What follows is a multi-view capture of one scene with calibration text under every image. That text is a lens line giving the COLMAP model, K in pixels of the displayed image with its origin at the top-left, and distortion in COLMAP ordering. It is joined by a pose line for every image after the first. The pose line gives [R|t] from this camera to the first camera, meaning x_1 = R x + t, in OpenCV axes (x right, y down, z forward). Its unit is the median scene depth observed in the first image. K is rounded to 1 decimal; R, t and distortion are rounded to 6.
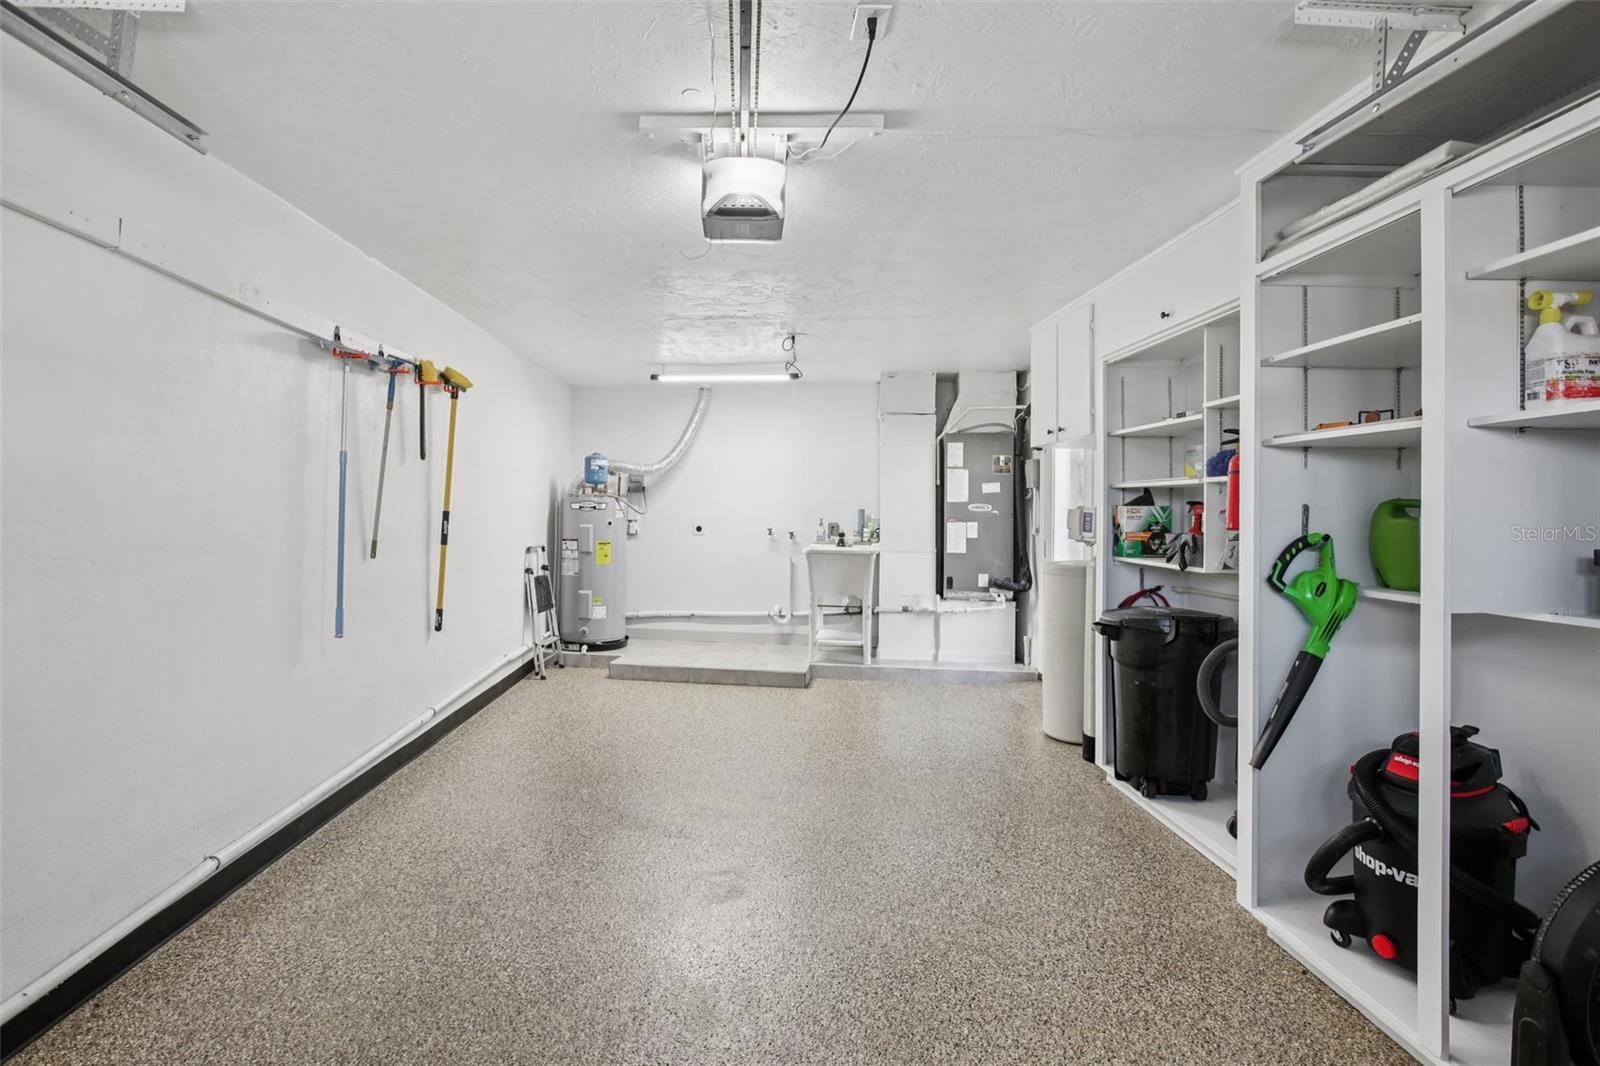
lens RADIAL K [[733.8, 0, 770.0], [0, 733.8, 494.1], [0, 0, 1]] dist [-0.040233, 0.012309]
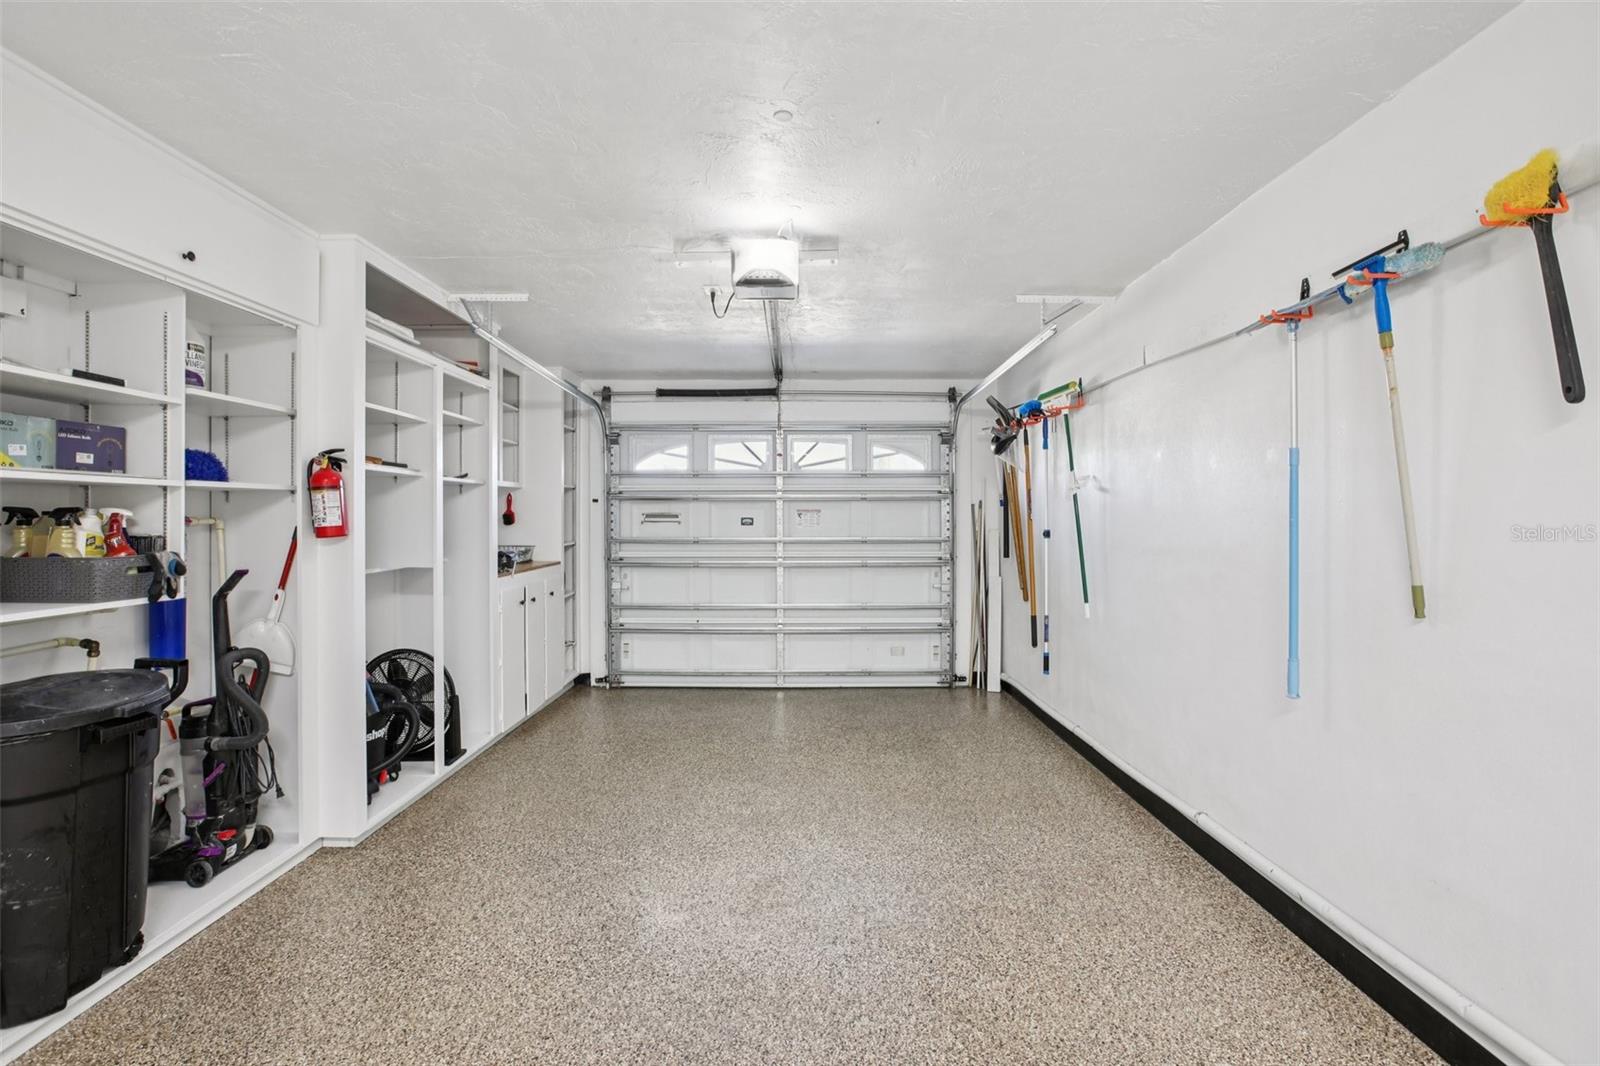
lens RADIAL K [[733.8, 0, 811.4], [0, 733.8, 522.4], [0, 0, 1]] dist [-0.040233, 0.012309]
pose [[-0.999917, -0.007003, 0.010793, -0.104940], [-0.007112, 0.999923, -0.010125, 0.028085], [-0.010722, -0.010201, -0.999890, 1.722407]]
